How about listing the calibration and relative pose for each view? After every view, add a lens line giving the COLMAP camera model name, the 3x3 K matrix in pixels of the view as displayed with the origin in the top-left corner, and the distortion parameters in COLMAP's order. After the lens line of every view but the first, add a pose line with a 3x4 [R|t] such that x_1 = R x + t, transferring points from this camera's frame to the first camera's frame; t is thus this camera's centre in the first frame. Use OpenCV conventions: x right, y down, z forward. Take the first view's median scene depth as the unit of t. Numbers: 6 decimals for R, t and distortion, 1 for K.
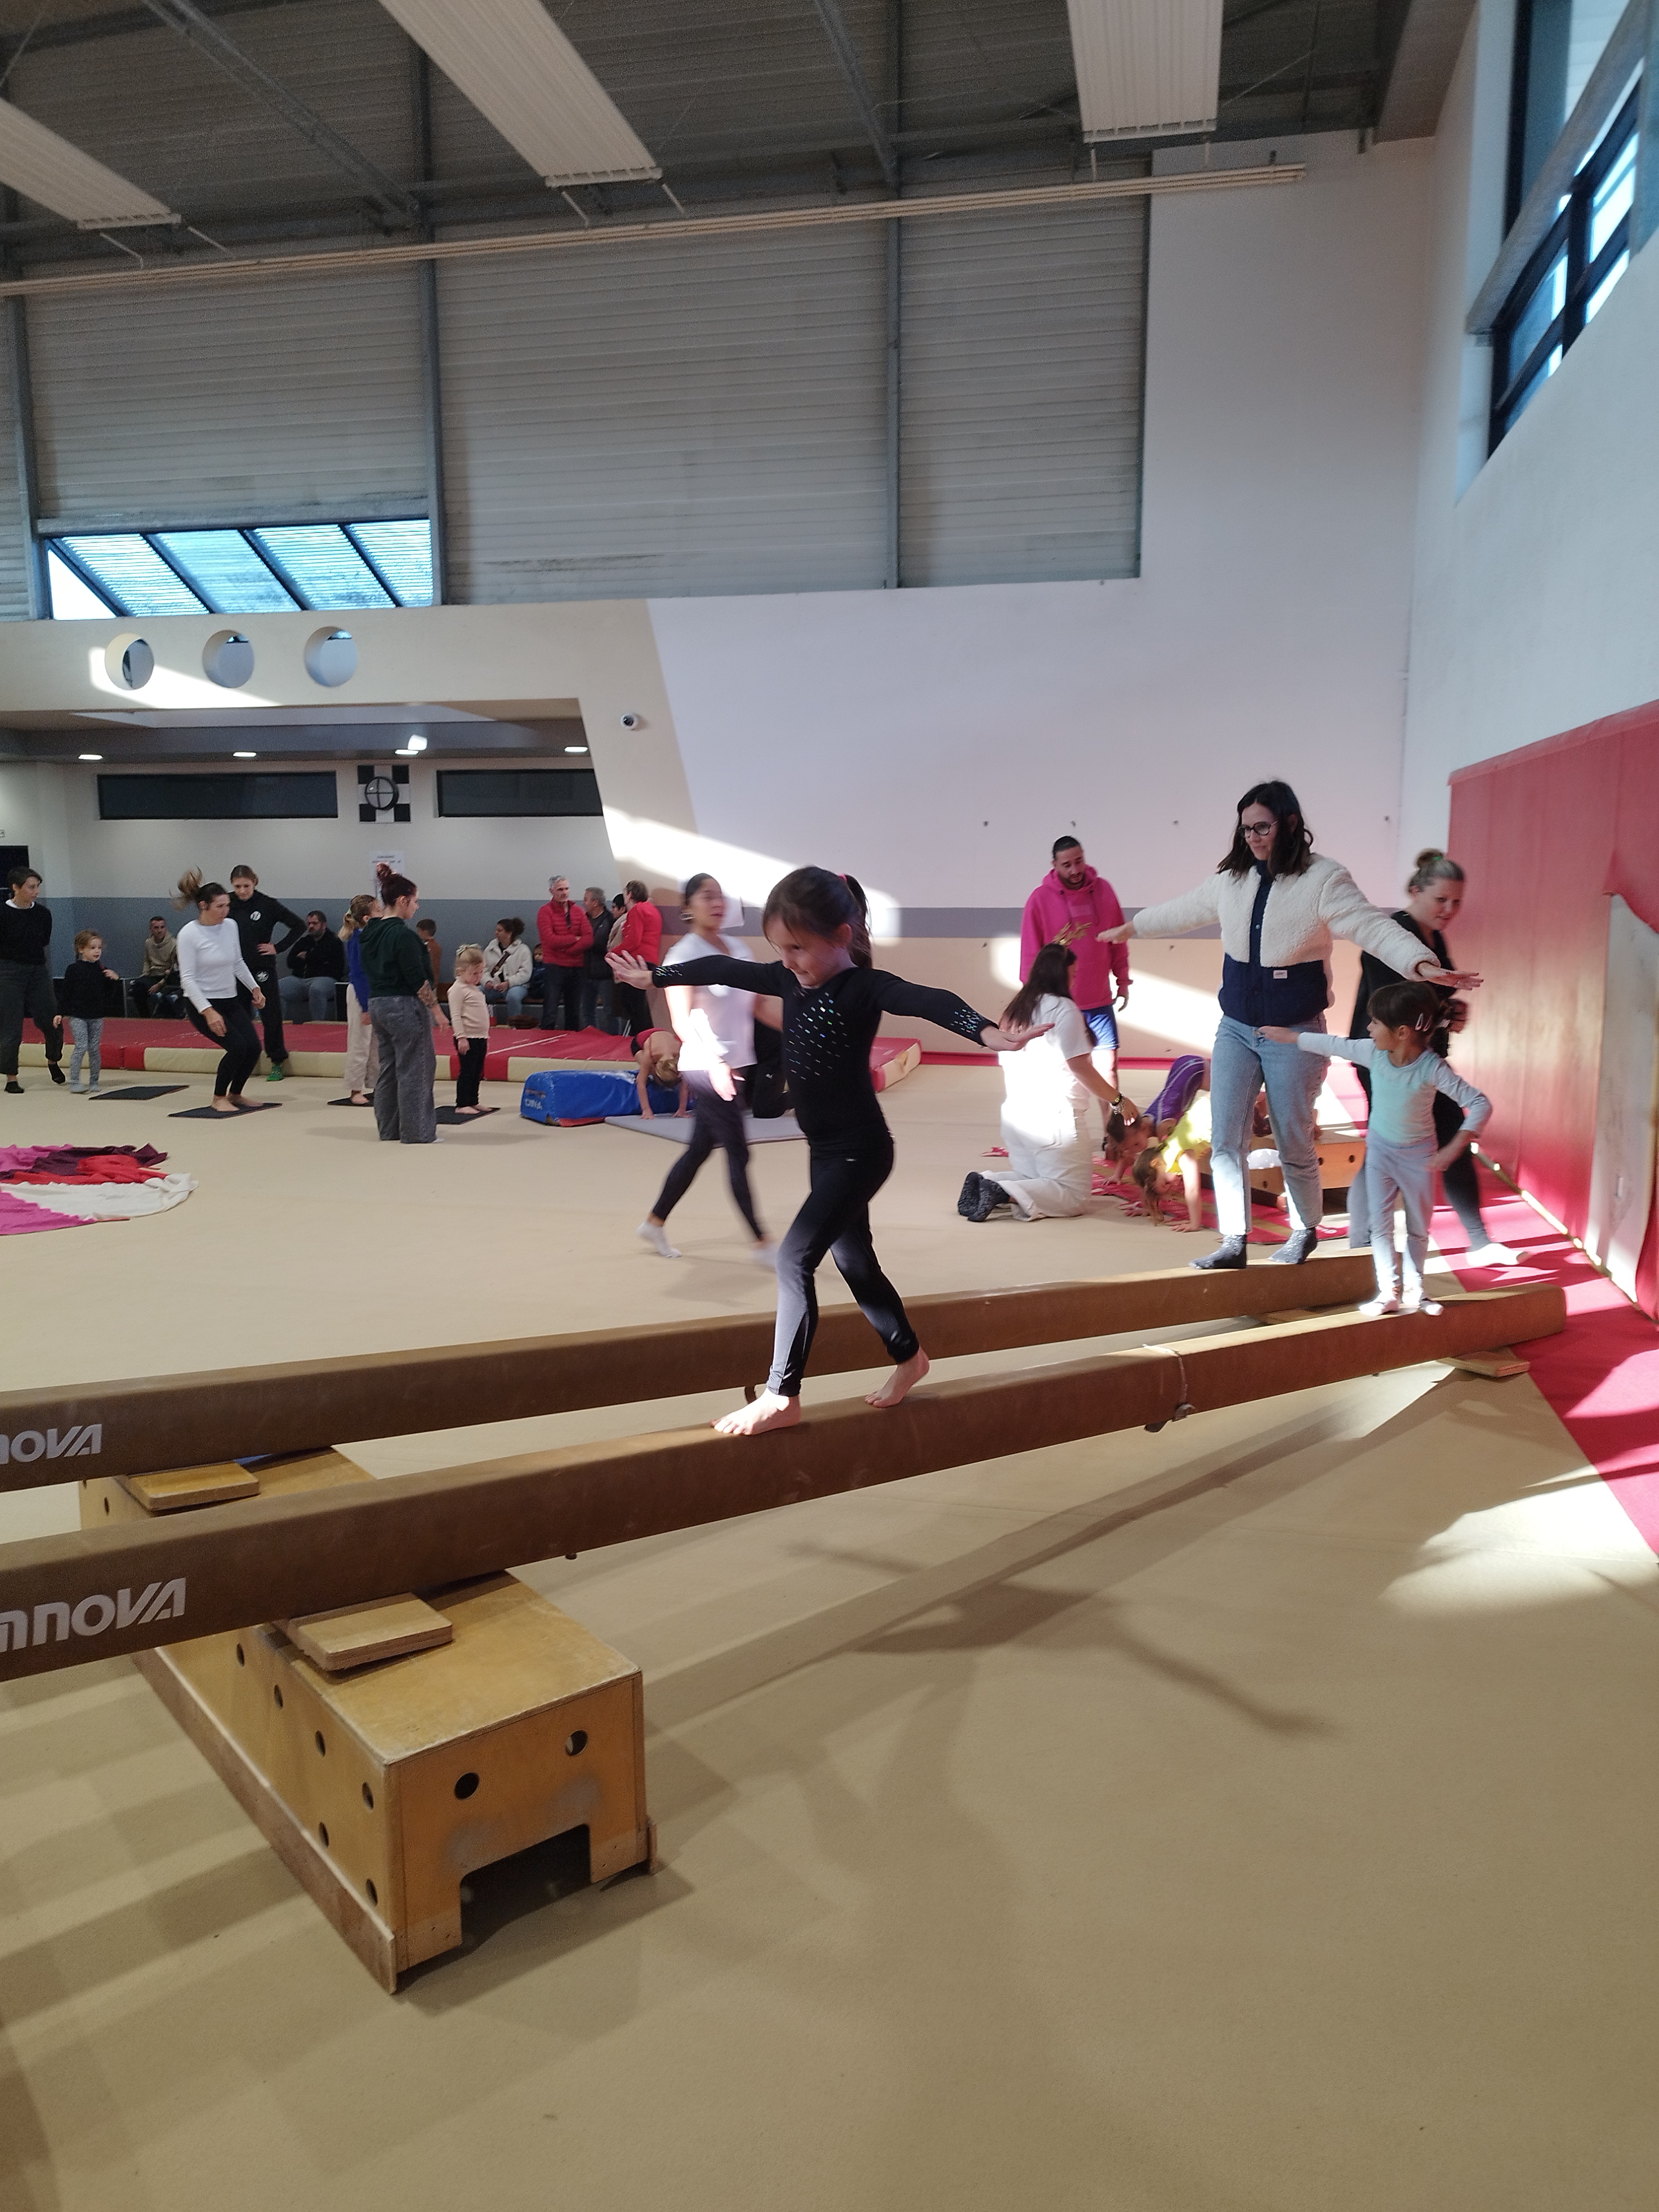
lens RADIAL K [[1592.0, 0, 810.8], [0, 1592.0, 1117.2], [0, 0, 1]] dist [0.012980, -0.020741]
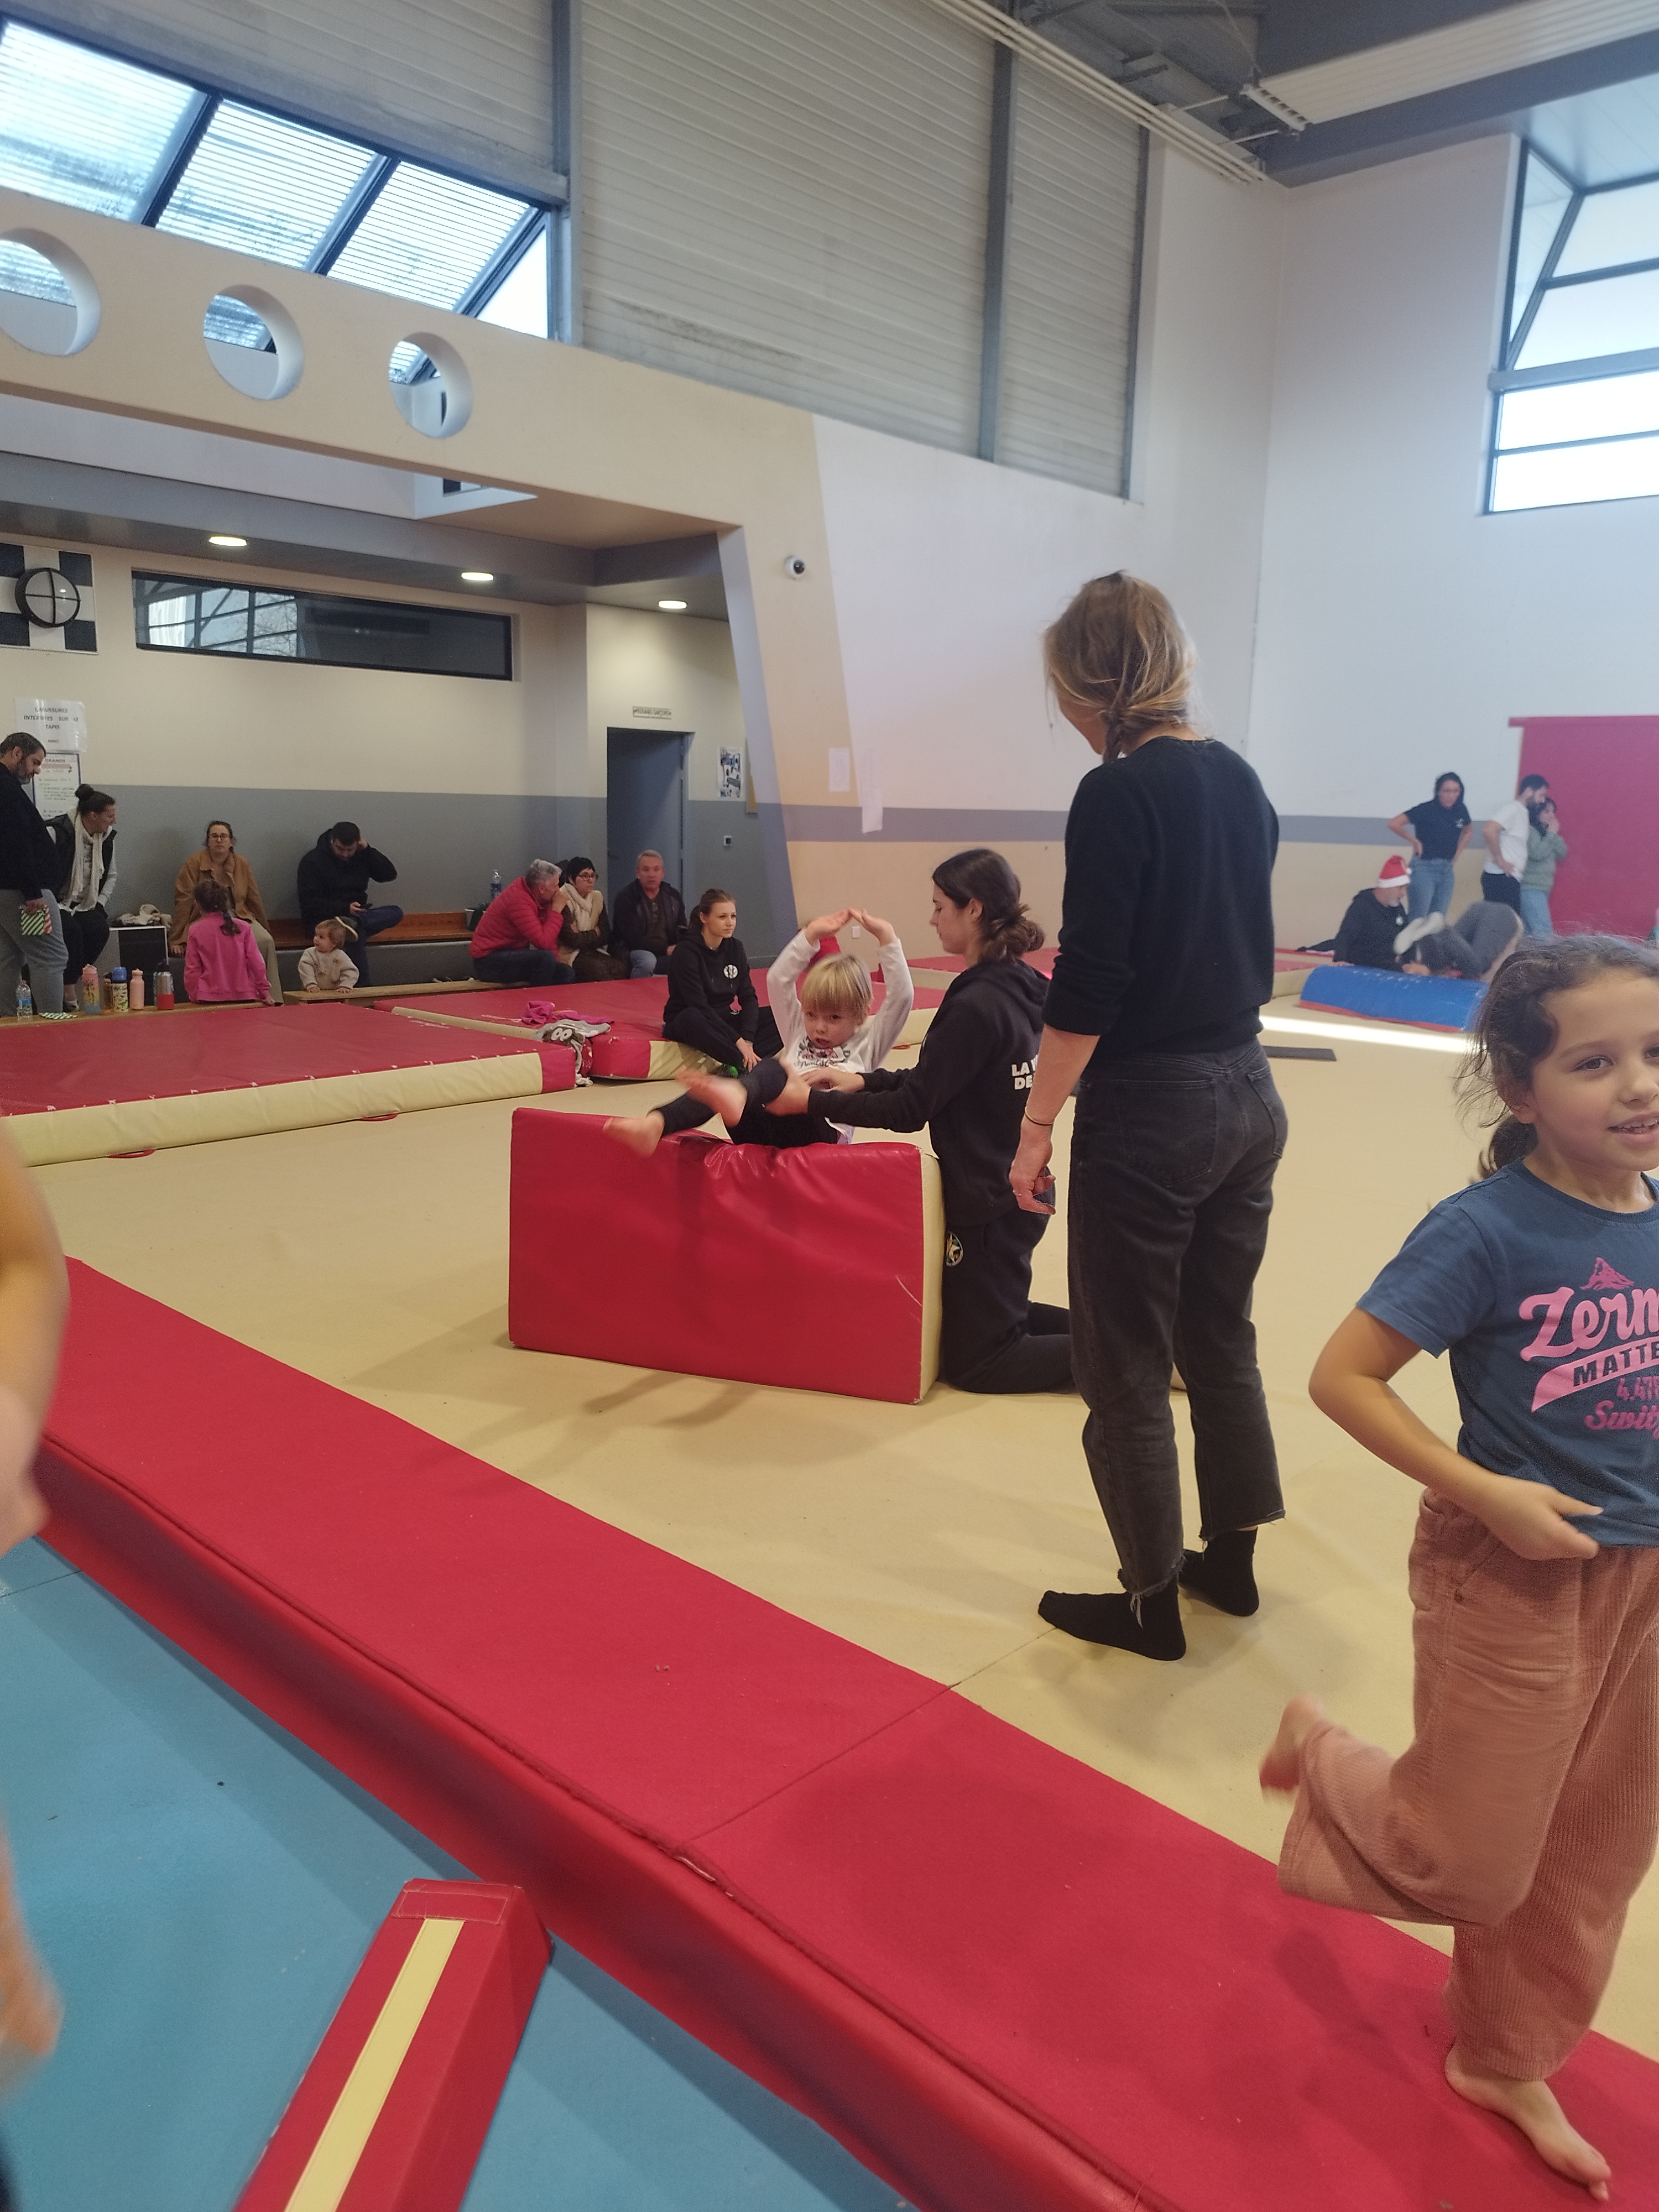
lens RADIAL K [[1592.0, 0, 843.2], [0, 1592.0, 1095.4], [0, 0, 1]] dist [0.012980, -0.020741]
pose [[0.505280, -0.146373, 0.850451, -0.796937], [0.101651, 0.988744, 0.109781, -0.073928], [-0.856948, 0.030979, 0.514472, 0.575483]]
